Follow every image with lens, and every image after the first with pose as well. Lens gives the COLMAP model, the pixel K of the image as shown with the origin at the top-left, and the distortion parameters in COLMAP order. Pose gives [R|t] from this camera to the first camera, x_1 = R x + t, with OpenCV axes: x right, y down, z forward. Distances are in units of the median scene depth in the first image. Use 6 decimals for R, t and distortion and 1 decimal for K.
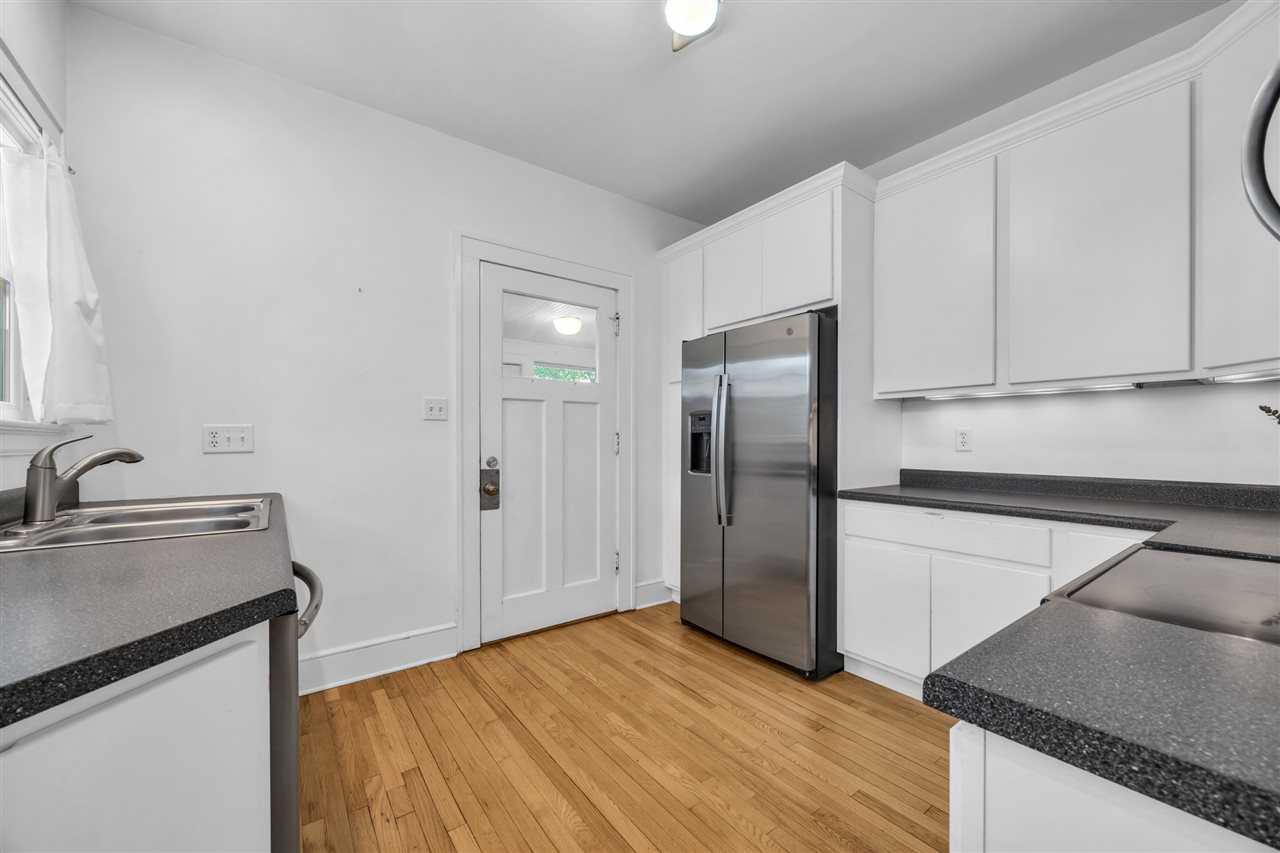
lens RADIAL K [[495.6, 0, 641.2], [0, 495.6, 435.2], [0, 0, 1]] dist [0.000284, 0.000040]
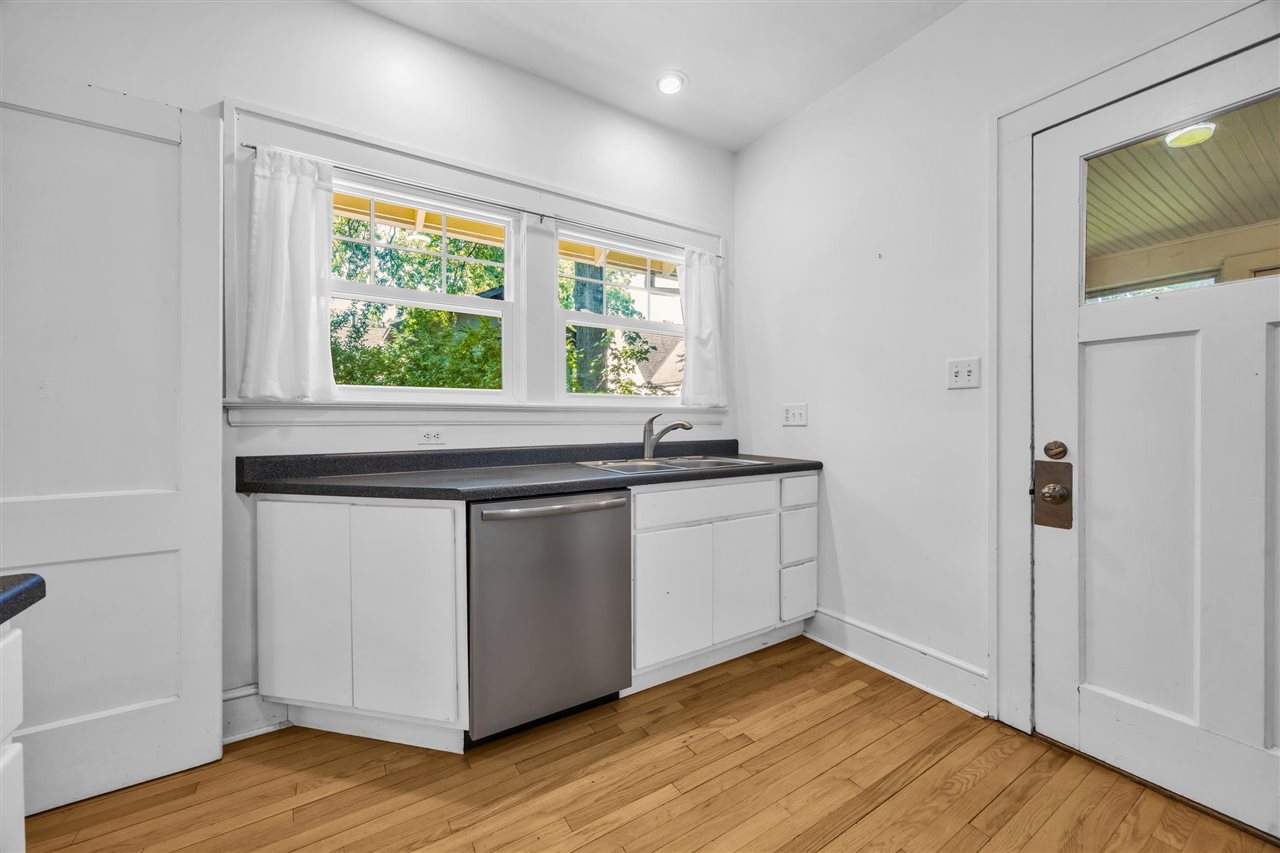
lens RADIAL K [[487.2, 0, 635.9], [0, 487.2, 416.2], [0, 0, 1]] dist [-0.000314, -0.000083]
pose [[-0.080947, -0.003518, -0.996712, 0.426809], [0.012671, 0.999909, -0.004558, 0.011093], [0.996638, -0.012998, -0.080895, 0.659828]]
